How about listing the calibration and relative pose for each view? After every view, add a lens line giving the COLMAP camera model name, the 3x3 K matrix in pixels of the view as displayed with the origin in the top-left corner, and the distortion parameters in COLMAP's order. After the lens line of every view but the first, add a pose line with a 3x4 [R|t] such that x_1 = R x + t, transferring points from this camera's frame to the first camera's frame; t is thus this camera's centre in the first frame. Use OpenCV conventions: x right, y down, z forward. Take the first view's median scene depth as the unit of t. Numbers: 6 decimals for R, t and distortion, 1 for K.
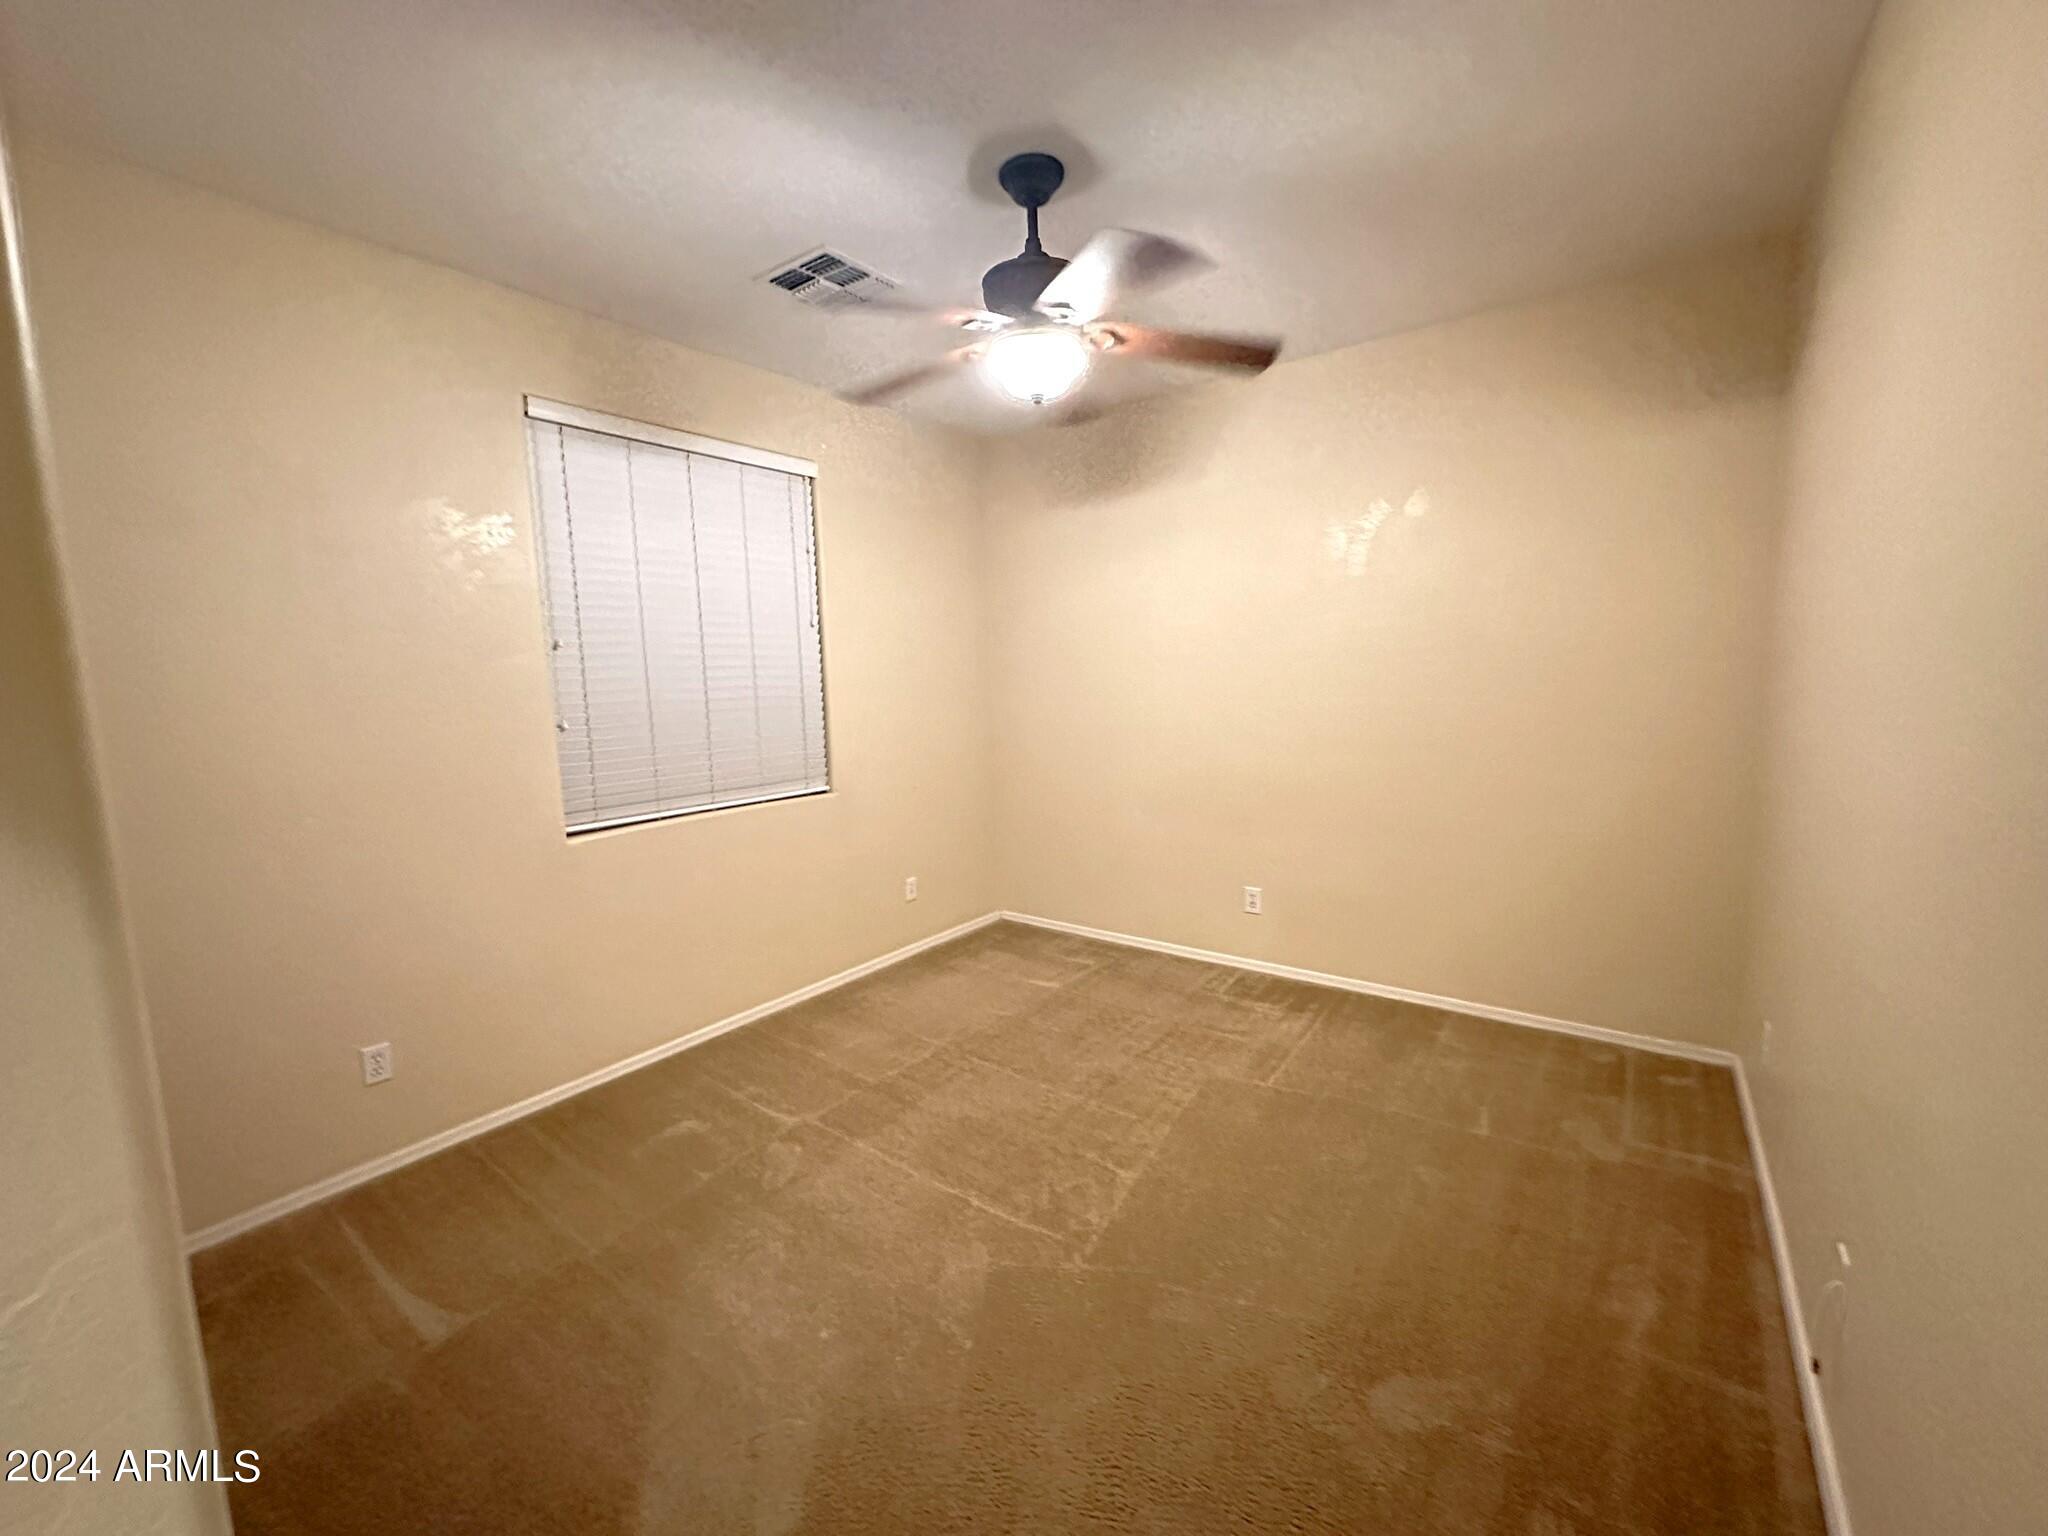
lens RADIAL K [[817.3, 0, 1032.0], [0, 817.3, 763.7], [0, 0, 1]] dist [0.001076, -0.000049]
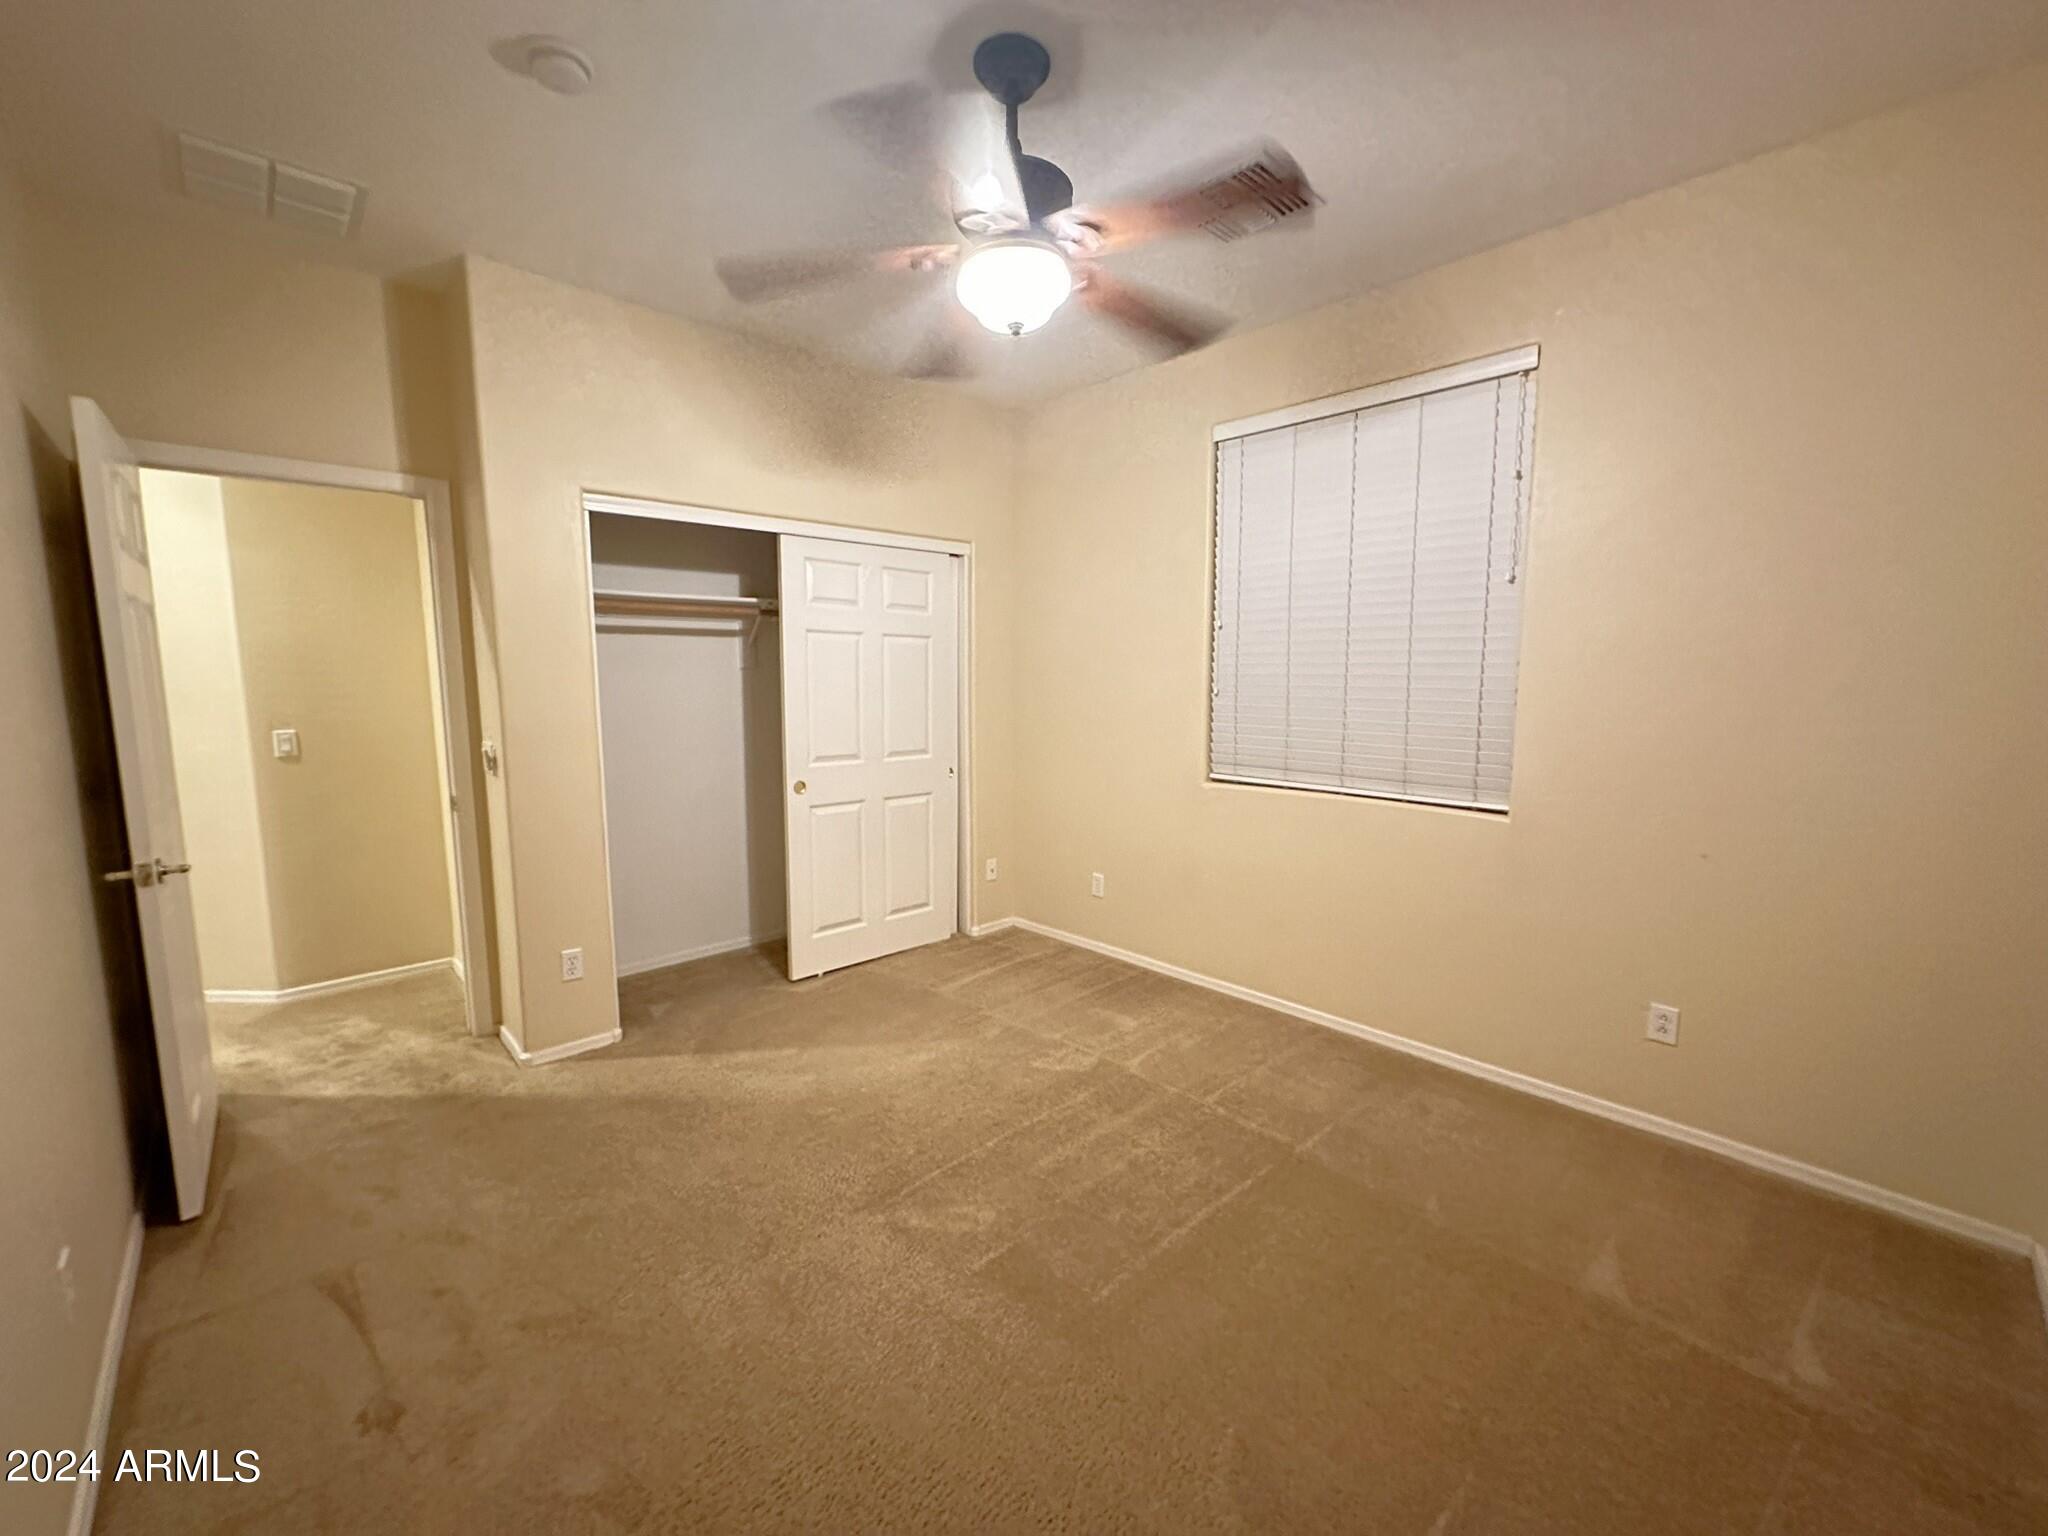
lens RADIAL K [[817.3, 0, 1028.1], [0, 817.3, 764.5], [0, 0, 1]] dist [0.001076, -0.000049]
pose [[-0.152873, 0.158606, -0.975435, 0.596136], [-0.098764, 0.979644, 0.174769, -0.109169], [0.983298, 0.123055, -0.134096, 0.785380]]
